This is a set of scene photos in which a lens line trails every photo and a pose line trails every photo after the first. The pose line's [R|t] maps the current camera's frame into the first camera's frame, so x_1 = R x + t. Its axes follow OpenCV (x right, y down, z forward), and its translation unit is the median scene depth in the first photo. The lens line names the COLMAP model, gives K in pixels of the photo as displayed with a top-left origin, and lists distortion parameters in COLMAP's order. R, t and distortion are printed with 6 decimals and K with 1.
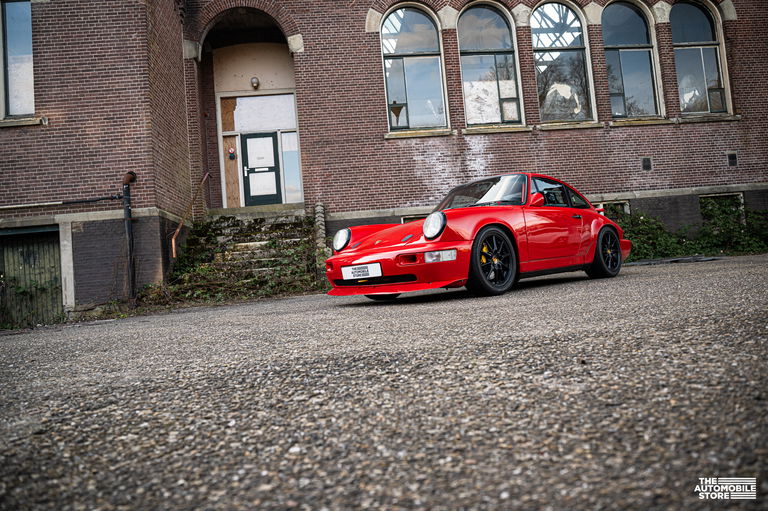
lens RADIAL K [[555.2, 0, 379.1], [0, 555.2, 251.0], [0, 0, 1]] dist [-0.081021, 0.044524]
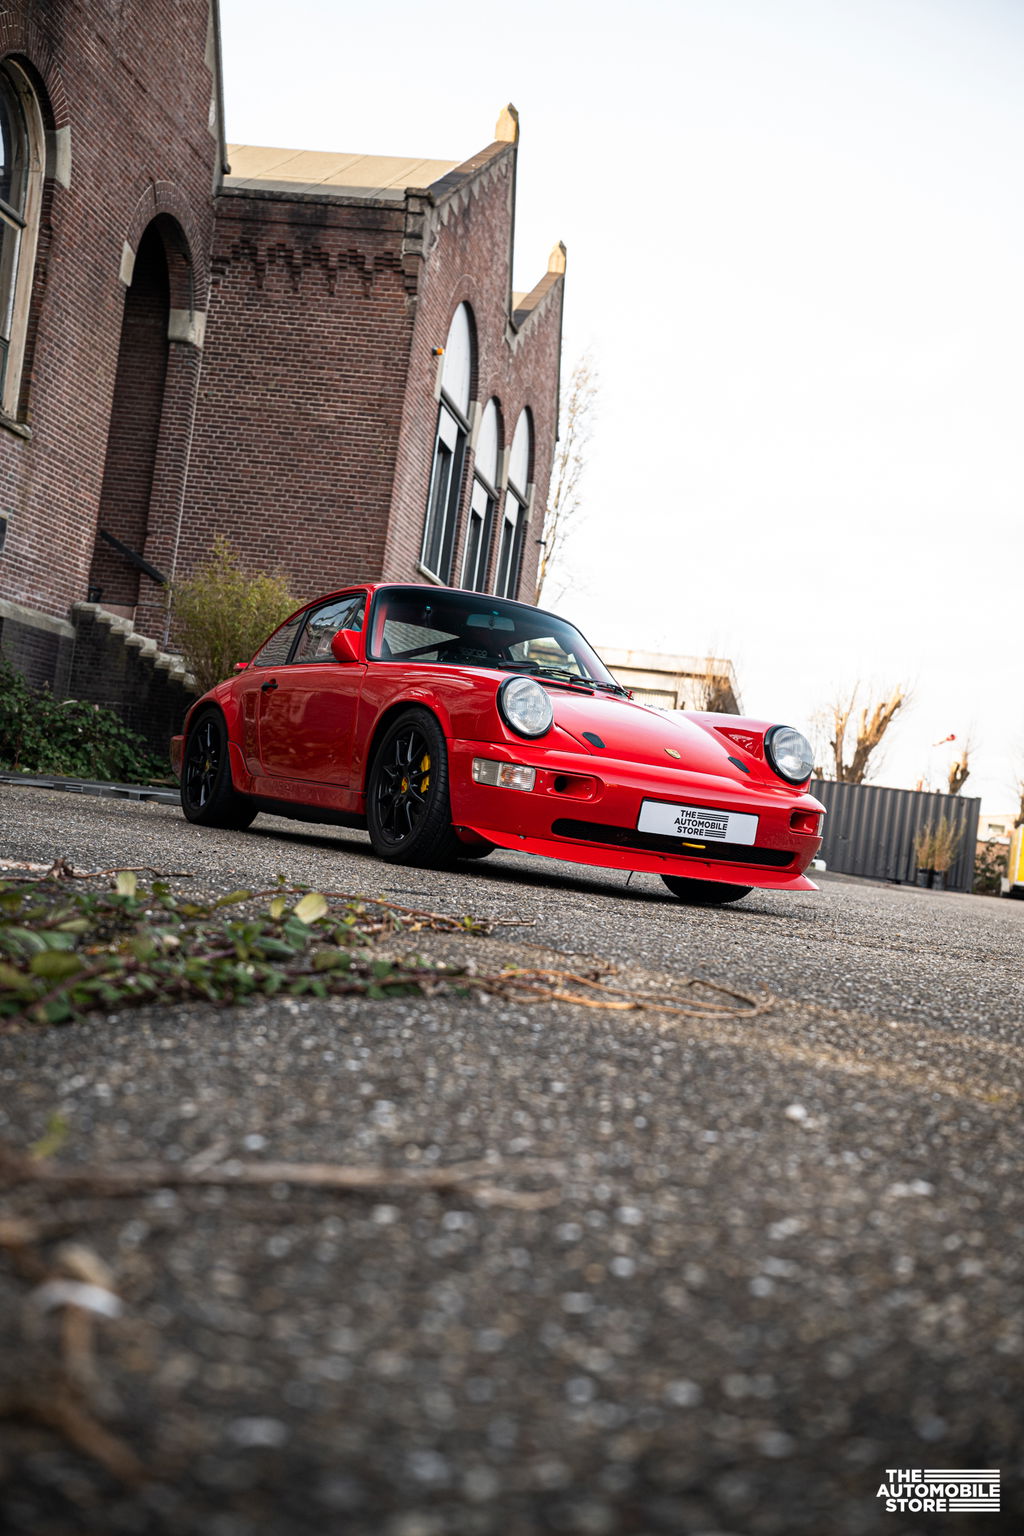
lens RADIAL K [[1778.6, 0, 526.0], [0, 1778.6, 761.5], [0, 0, 1]] dist [0.143451, 0.000000]
pose [[0.204486, 0.142729, 0.968408, -0.562978], [-0.187773, 0.976660, -0.104295, 0.064178], [-0.960691, -0.160514, 0.226514, 0.339058]]
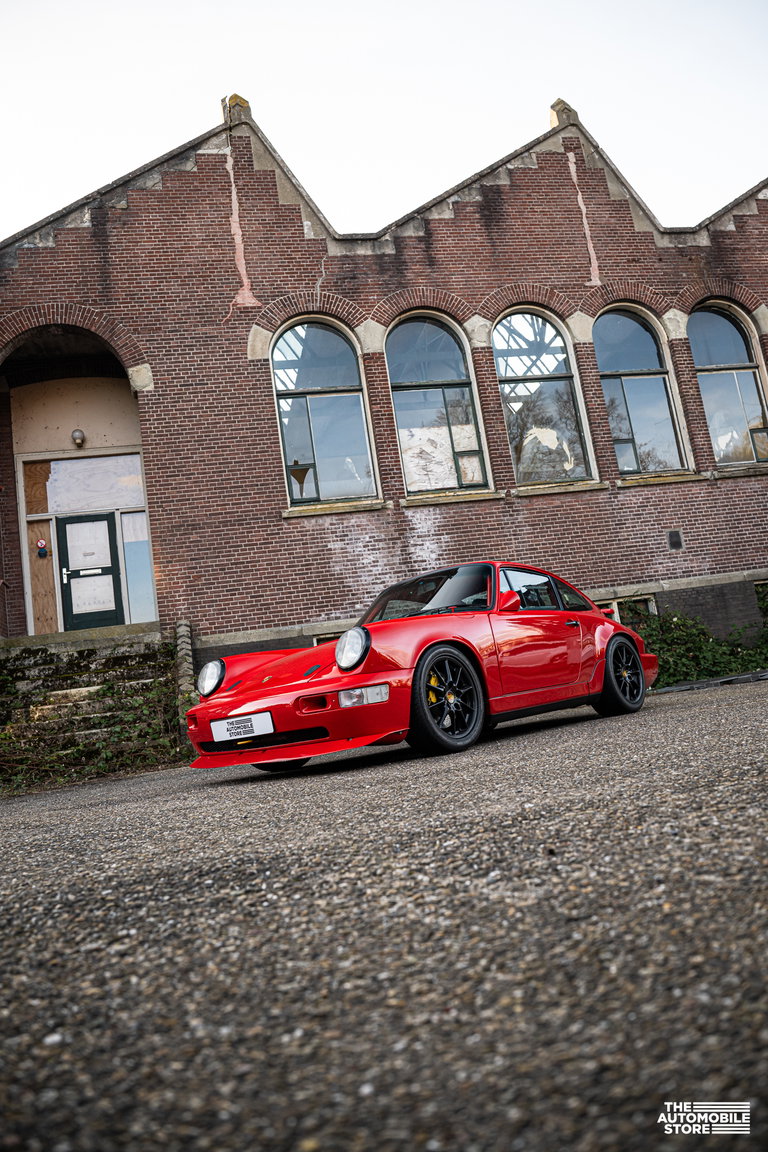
lens RADIAL K [[862.6, 0, 382.7], [0, 862.6, 570.5], [0, 0, 1]] dist [-0.075170, 0.046626]
pose [[0.992692, -0.039371, 0.114072, 0.009254], [0.054601, 0.989526, -0.133634, -0.000005], [-0.107616, 0.138885, 0.984444, -0.000750]]
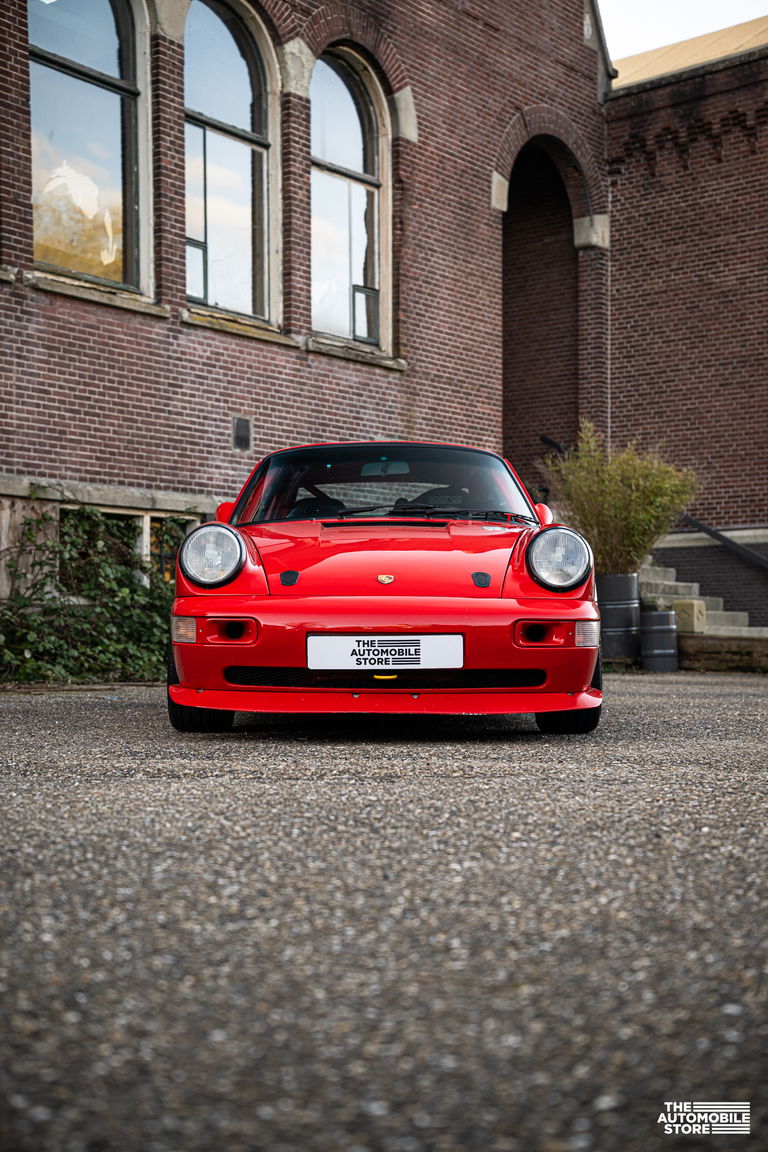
lens RADIAL K [[1643.8, 0, 387.4], [0, 1643.8, 572.9], [0, 0, 1]] dist [0.279585, 0.000000]
pose [[0.667719, 0.115064, 0.735467, -0.358924], [-0.089605, 0.993222, -0.074039, 0.027389], [-0.739001, -0.016464, 0.673503, 0.095262]]
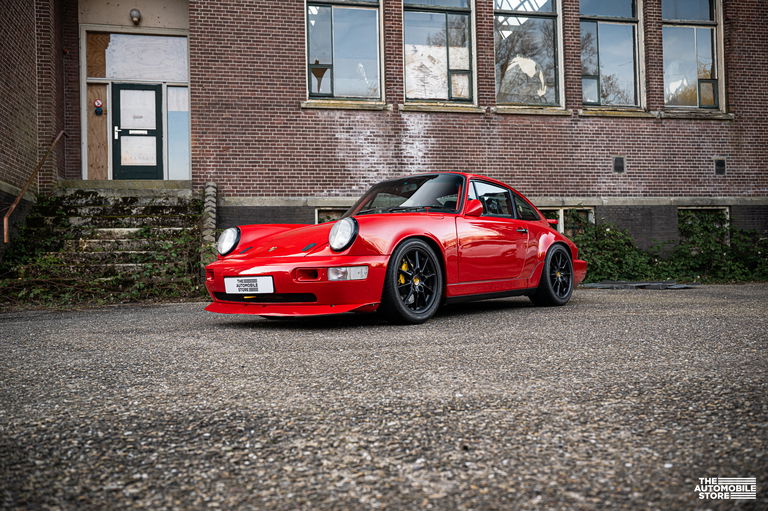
lens RADIAL K [[700.0, 0, 379.6], [0, 700.0, 250.1], [0, 0, 1]] dist [-0.000832, 0.000000]
pose [[0.990134, 0.064623, 0.124336, 0.010425], [-0.065608, 0.997838, 0.003842, -0.011944], [-0.123819, -0.011962, 0.992233, -0.006891]]
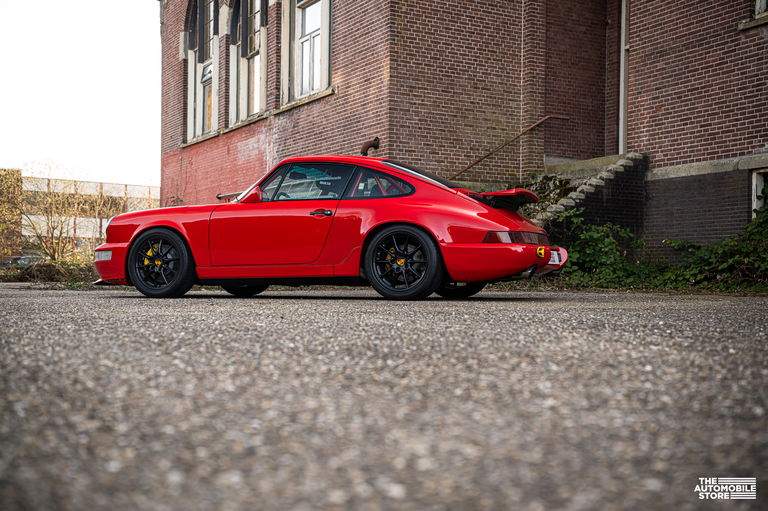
lens RADIAL K [[921.8, 0, 388.8], [0, 921.8, 255.5], [0, 0, 1]] dist [0.174225, 0.000000]
pose [[0.436885, 0.066727, -0.897039, 0.777191], [-0.000677, 0.997269, 0.073853, -0.049512], [0.899517, -0.031658, 0.435738, 0.266200]]
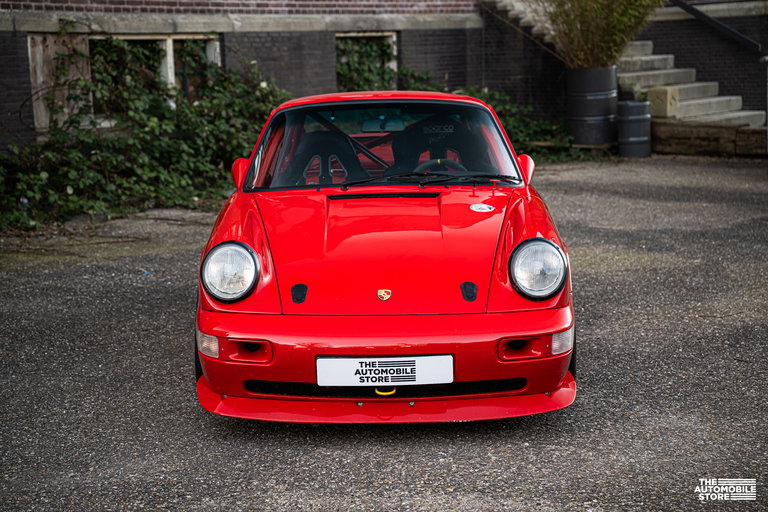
lens RADIAL K [[1452.9, 0, 389.7], [0, 1452.9, 256.1], [0, 0, 1]] dist [0.454357, 0.000000]
pose [[0.670805, -0.044478, 0.740299, -0.359984], [-0.072198, 0.989542, 0.124873, -0.080434], [-0.738111, -0.137213, 0.660579, 0.102076]]
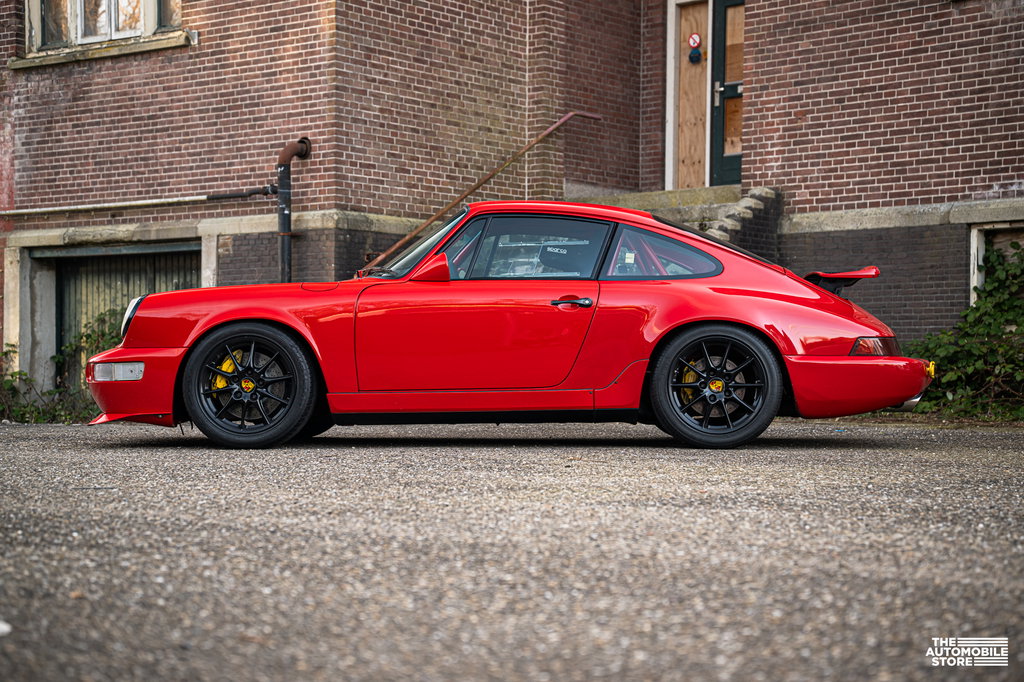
lens RADIAL K [[1747.9, 0, 506.3], [0, 1747.9, 344.8], [0, 0, 1]] dist [0.407181, 0.000000]
pose [[0.711347, 0.075951, -0.698725, 0.668094], [-0.030772, 0.996556, 0.076997, -0.068950], [0.702167, -0.033270, 0.711234, -0.028378]]
